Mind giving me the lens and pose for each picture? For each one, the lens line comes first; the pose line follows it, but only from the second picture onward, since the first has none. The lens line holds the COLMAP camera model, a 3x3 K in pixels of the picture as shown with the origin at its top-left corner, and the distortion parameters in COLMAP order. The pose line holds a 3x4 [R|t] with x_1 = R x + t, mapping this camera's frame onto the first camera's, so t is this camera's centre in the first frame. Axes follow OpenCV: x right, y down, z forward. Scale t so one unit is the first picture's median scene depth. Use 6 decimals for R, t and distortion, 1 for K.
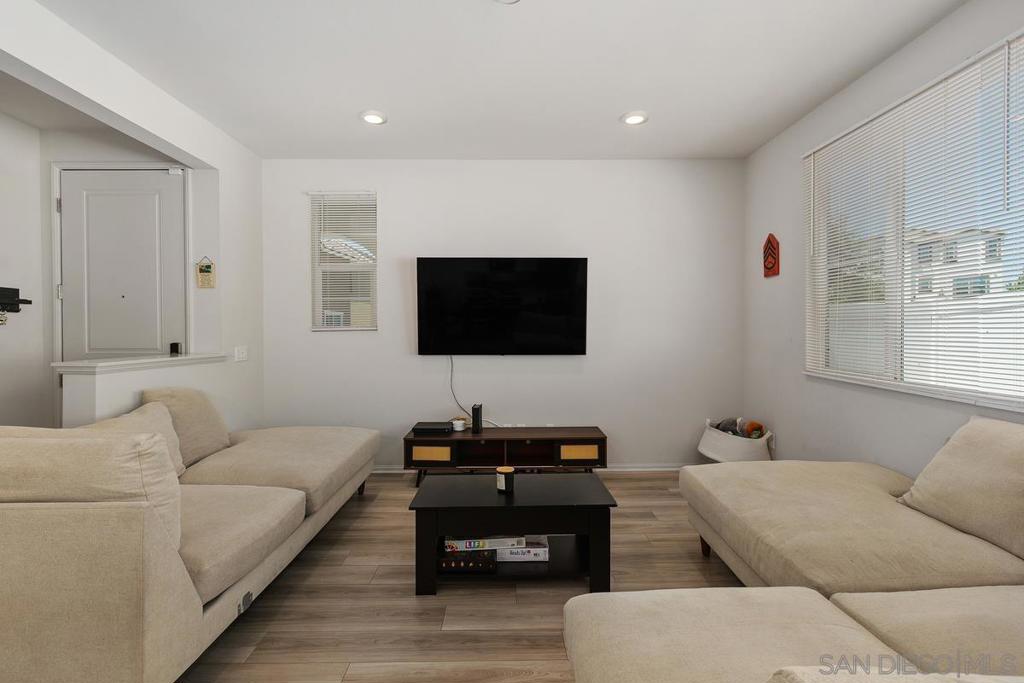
lens RADIAL K [[470.5, 0, 511.5], [0, 470.5, 336.4], [0, 0, 1]] dist [0.002129, -0.000285]
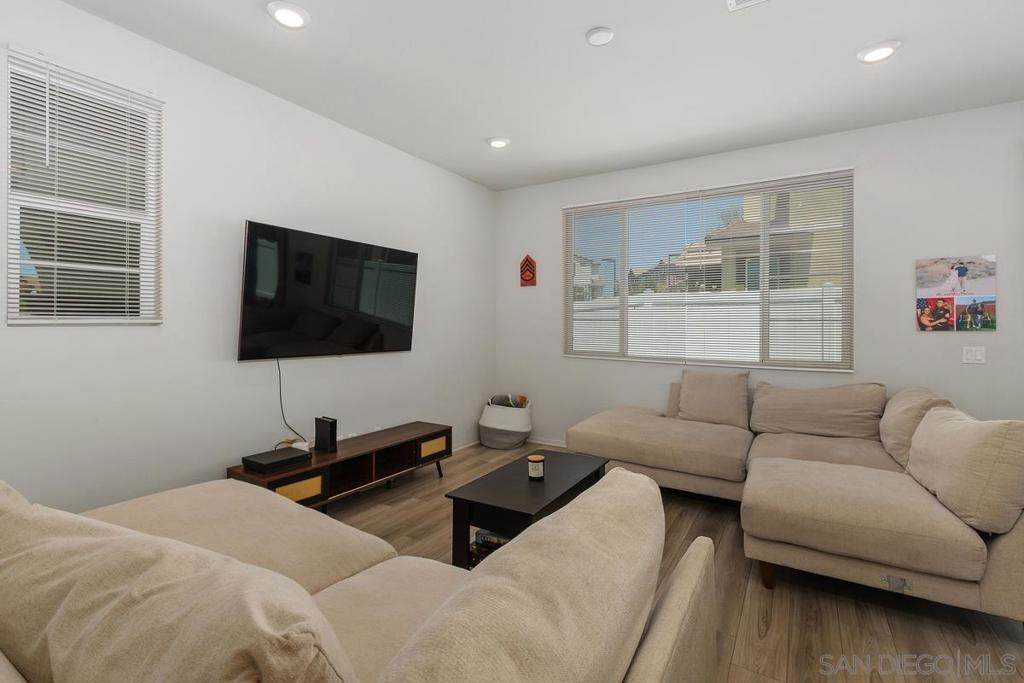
lens RADIAL K [[470.5, 0, 504.9], [0, 470.5, 322.3], [0, 0, 1]] dist [0.002129, -0.000285]
pose [[0.547237, 0.005531, 0.836959, -0.618109], [0.008416, 0.999891, -0.012111, -0.007324], [-0.836935, 0.013672, 0.547131, 0.313990]]
